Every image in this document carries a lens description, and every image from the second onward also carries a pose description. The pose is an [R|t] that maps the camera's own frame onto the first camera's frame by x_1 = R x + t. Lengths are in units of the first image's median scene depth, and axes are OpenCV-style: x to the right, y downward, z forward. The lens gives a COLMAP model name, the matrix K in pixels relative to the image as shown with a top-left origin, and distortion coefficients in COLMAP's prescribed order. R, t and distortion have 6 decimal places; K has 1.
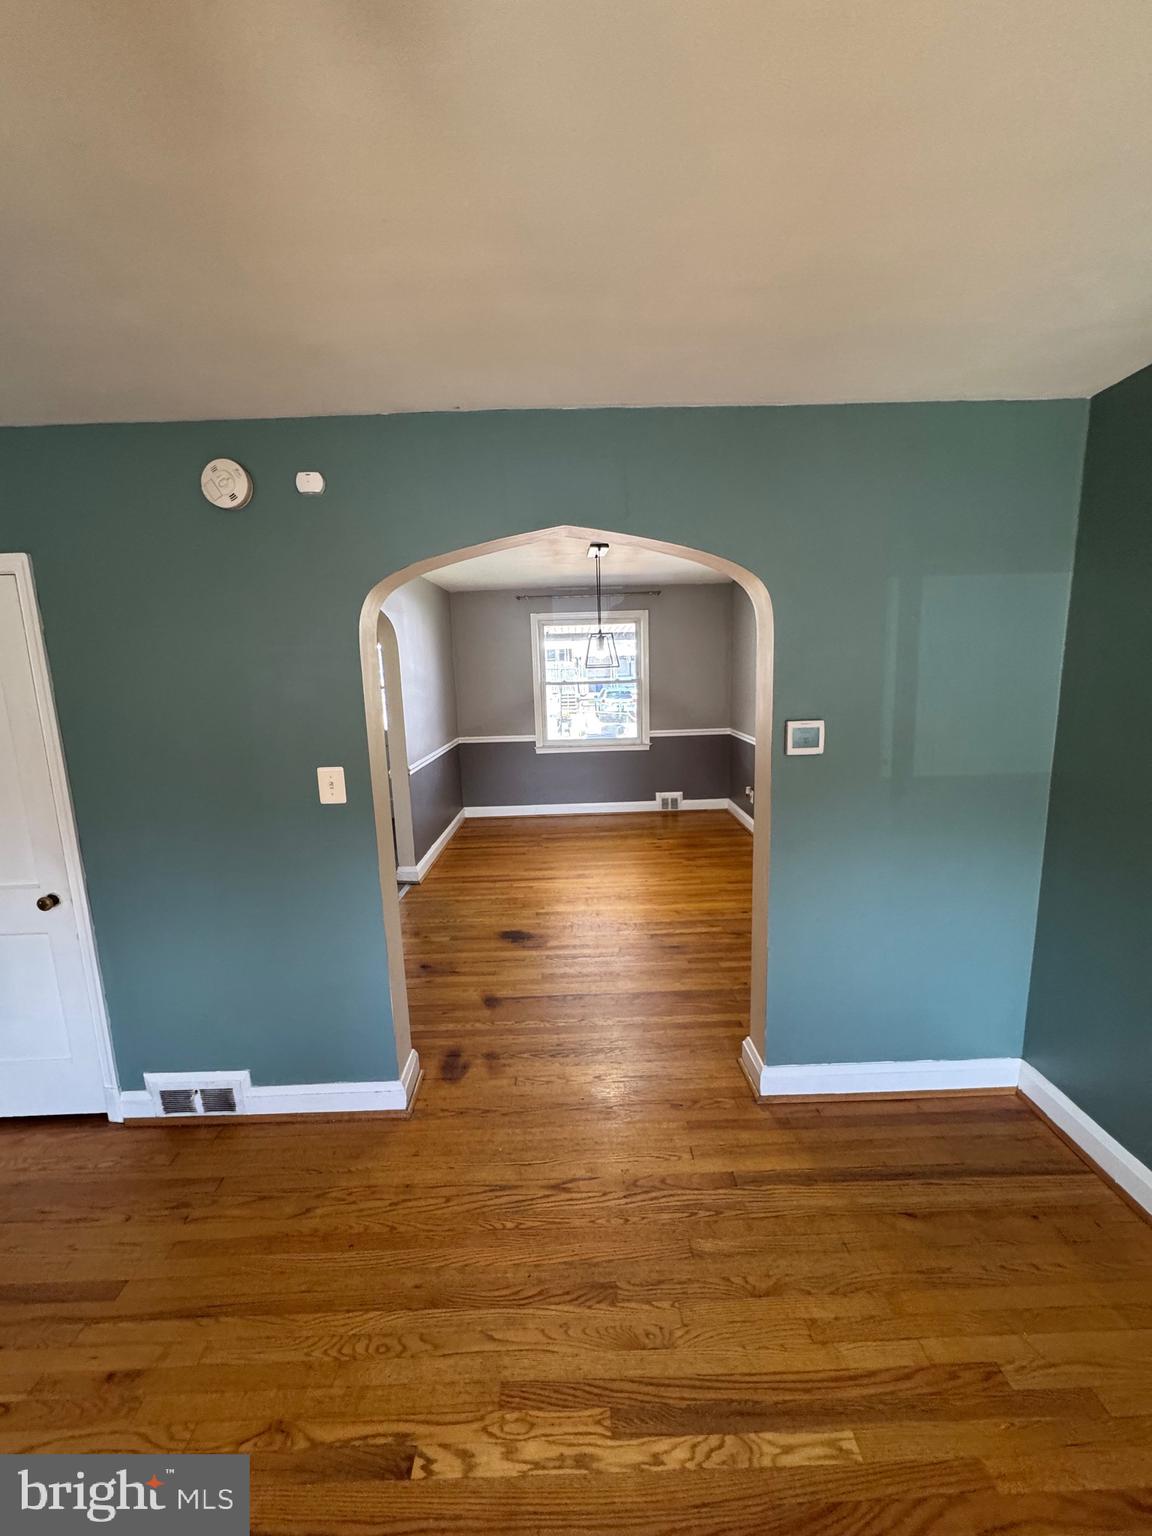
lens RADIAL K [[613.9, 0, 574.8], [0, 613.9, 766.2], [0, 0, 1]] dist [-0.005793, 0.000849]
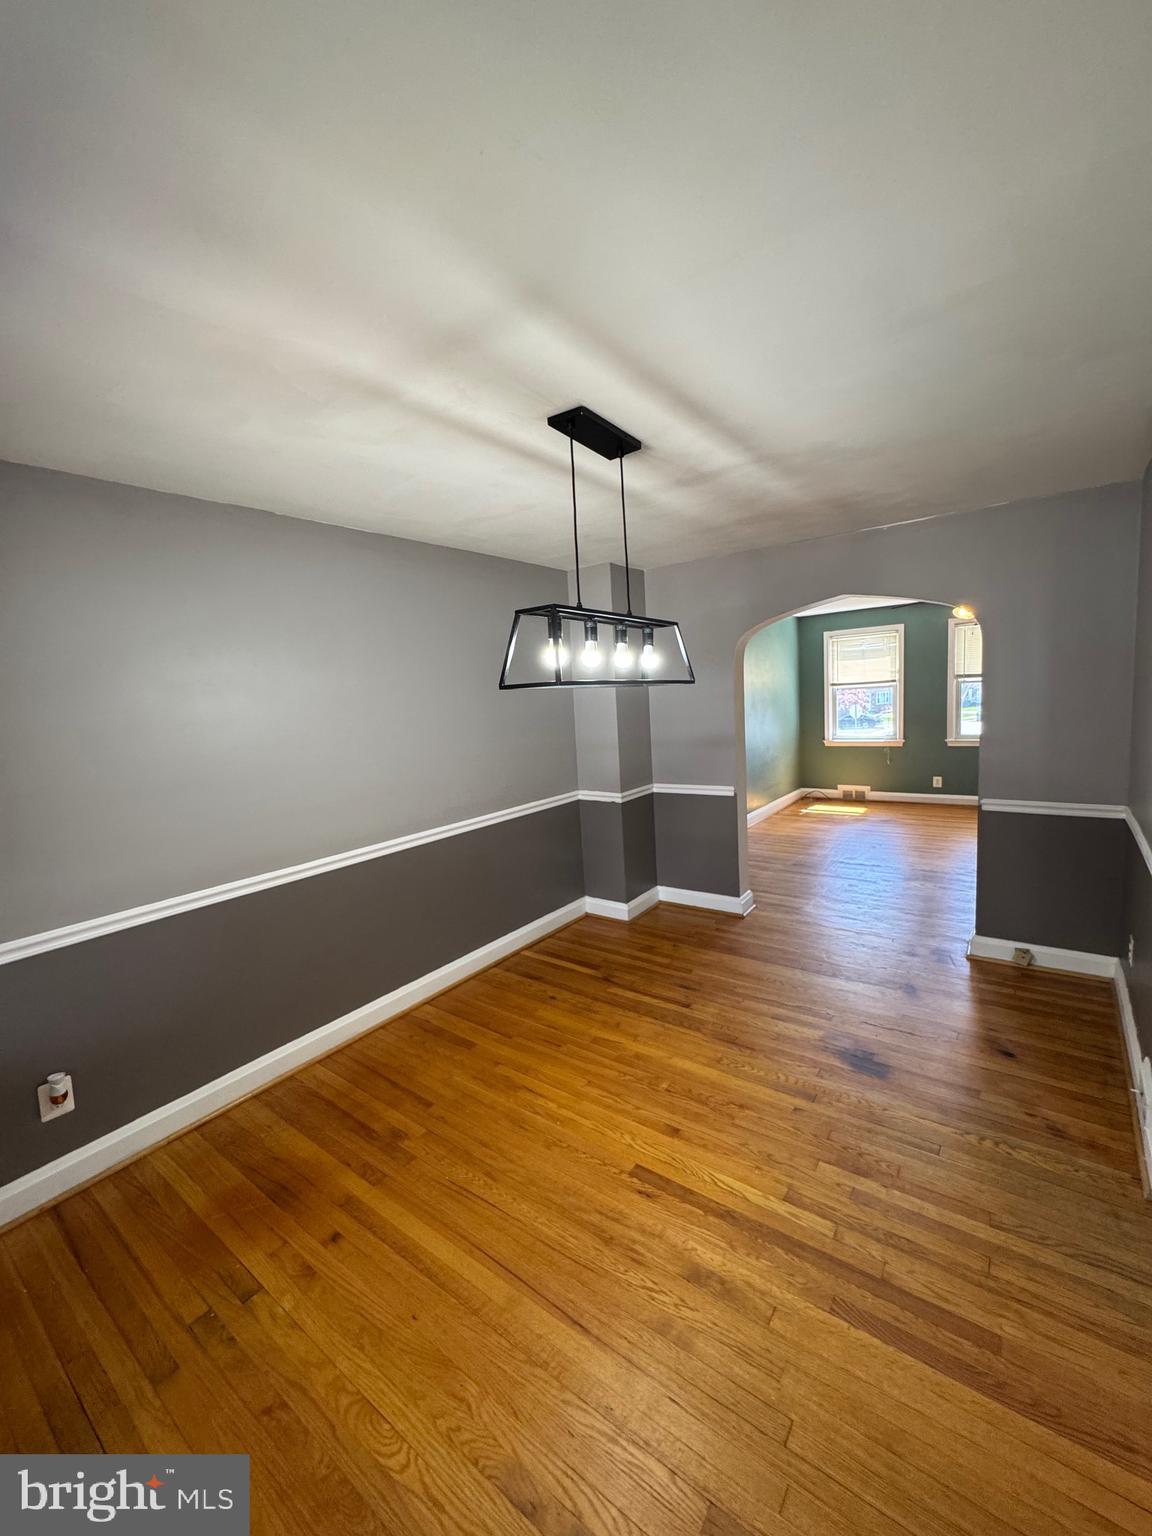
lens RADIAL K [[613.9, 0, 574.8], [0, 613.9, 766.2], [0, 0, 1]] dist [-0.005793, 0.000849]
pose [[-0.793135, 0.004544, 0.609029, -0.505504], [0.180135, 0.956984, 0.227449, -0.490542], [-0.581797, 0.290105, -0.759836, 3.163086]]
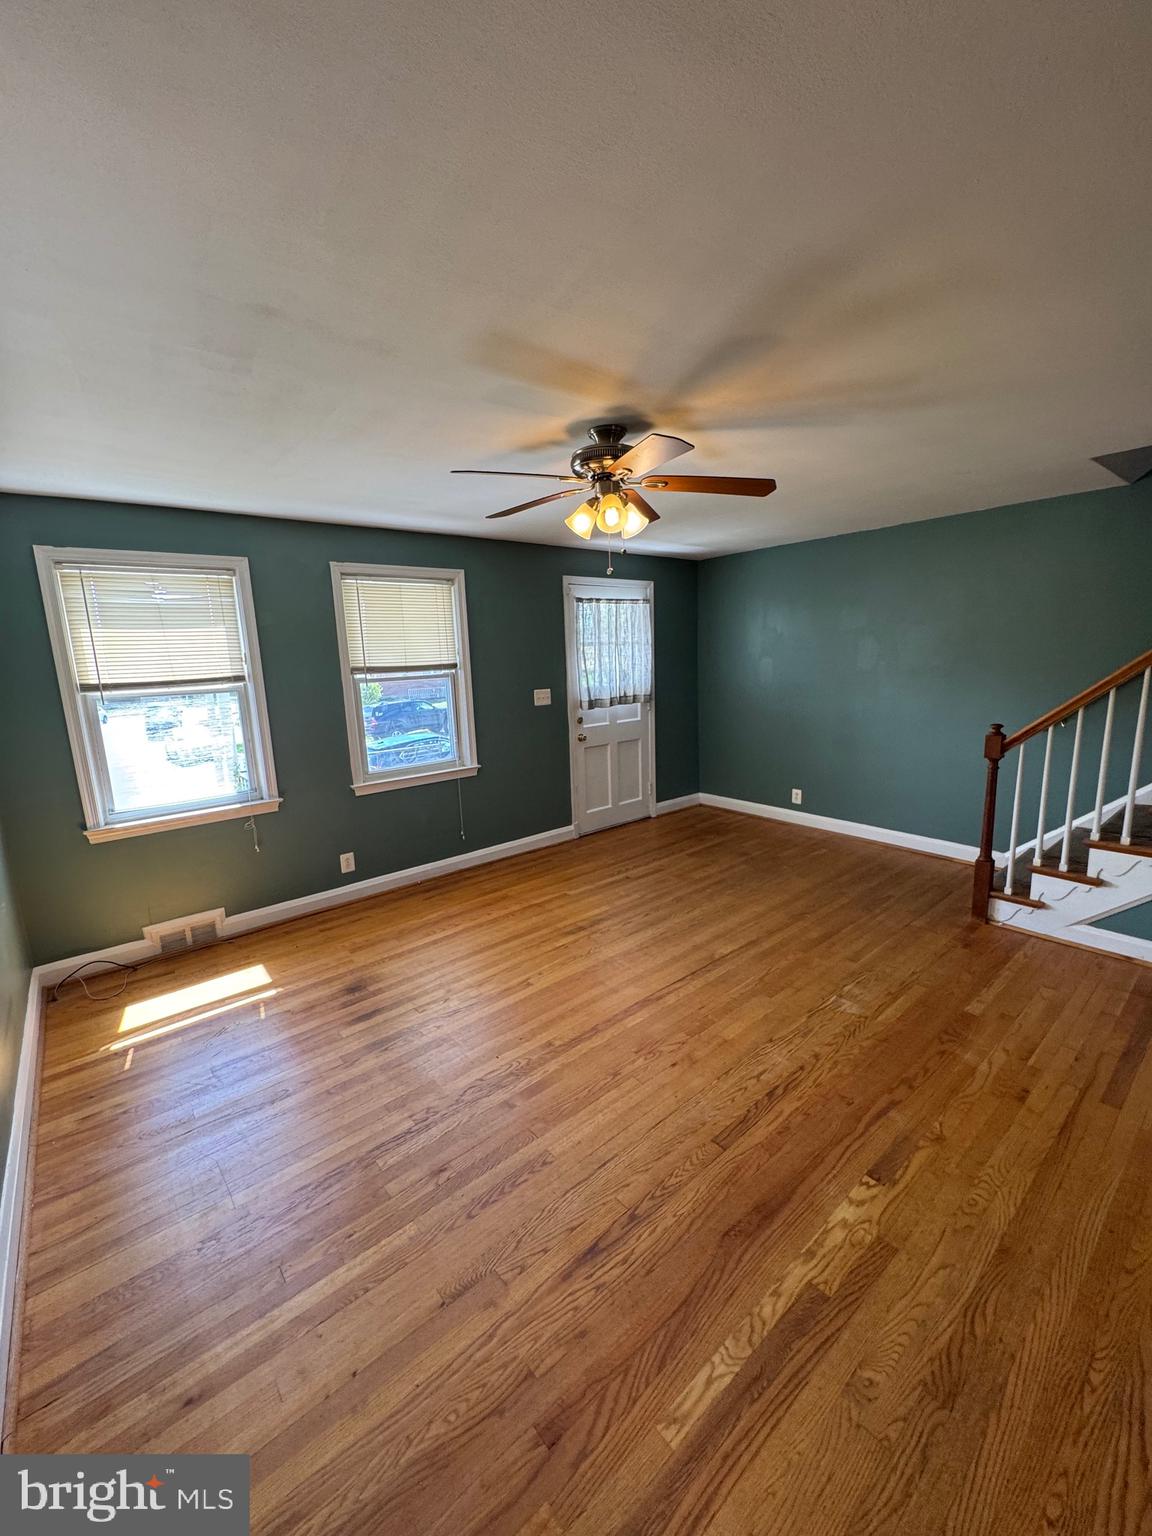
lens RADIAL K [[613.9, 0, 574.8], [0, 613.9, 766.2], [0, 0, 1]] dist [-0.005793, 0.000849]
pose [[-0.773492, 0.174441, -0.609328, 0.654962], [-0.042343, 0.945009, 0.324293, -0.144054], [0.632390, 0.276639, -0.723570, 0.879125]]
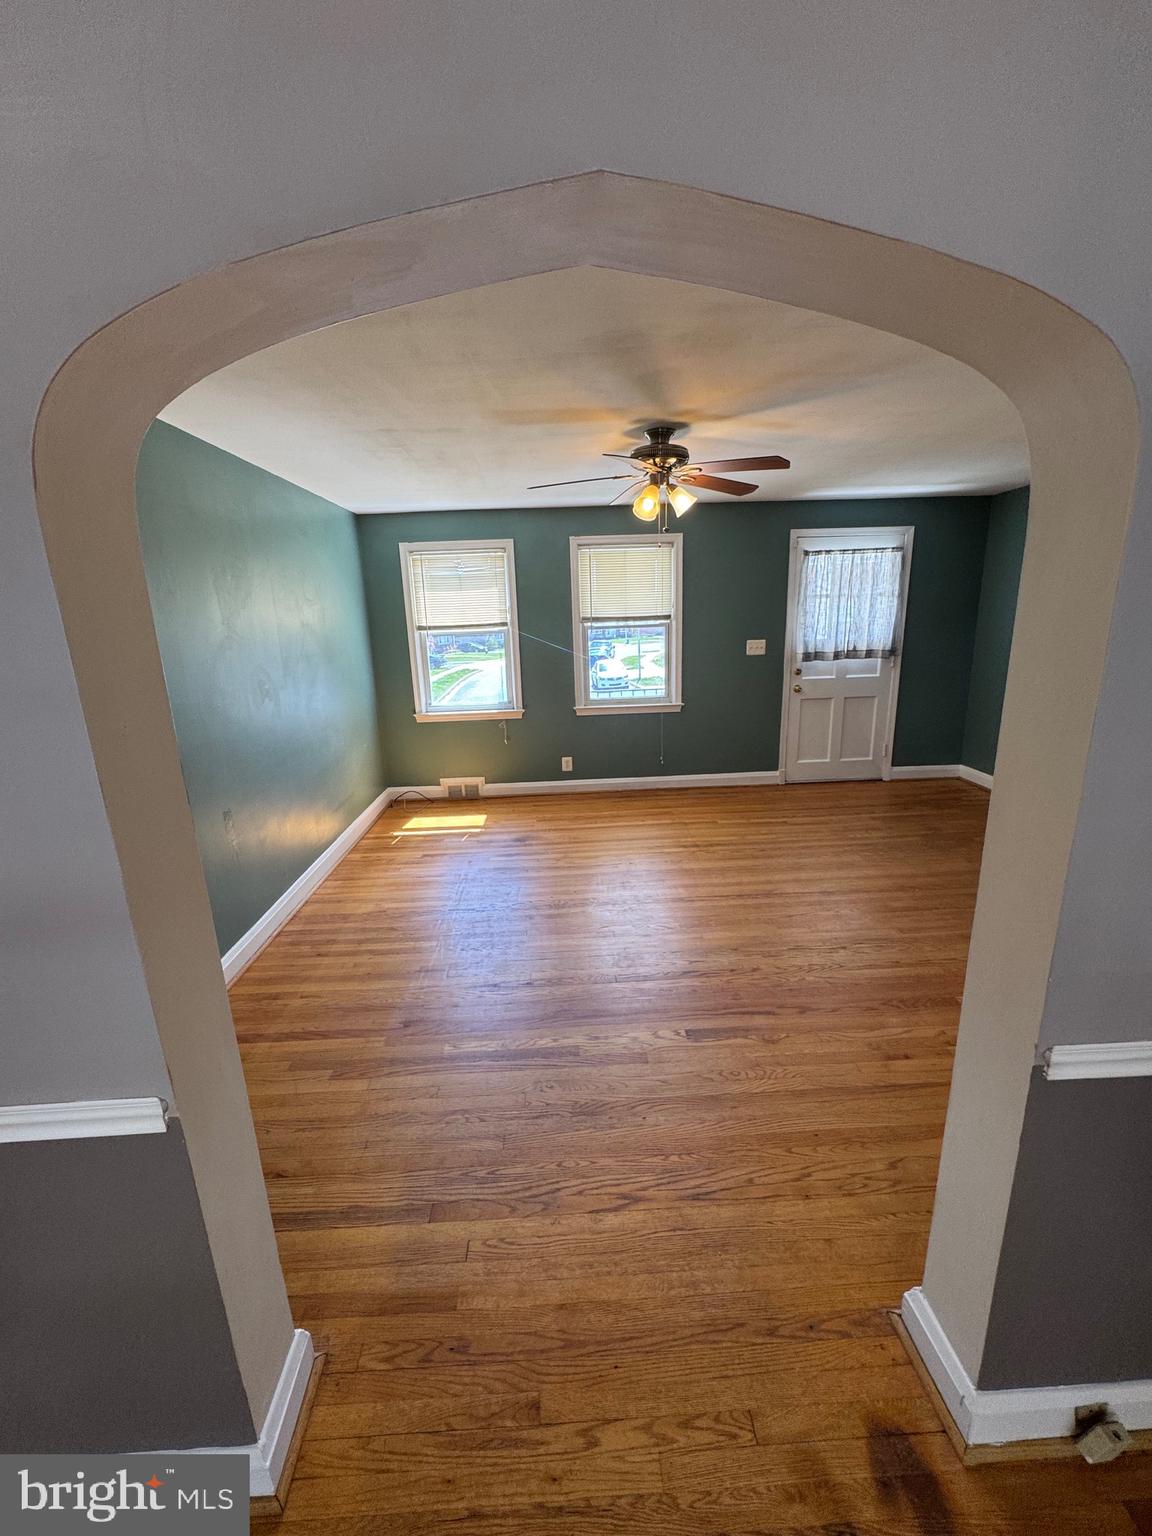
lens RADIAL K [[613.9, 0, 574.8], [0, 613.9, 766.2], [0, 0, 1]] dist [-0.005793, 0.000849]
pose [[-0.997546, 0.069488, -0.008600, 0.021092], [0.060218, 0.914097, 0.400999, -0.246187], [0.035726, 0.399497, -0.916038, 1.570701]]
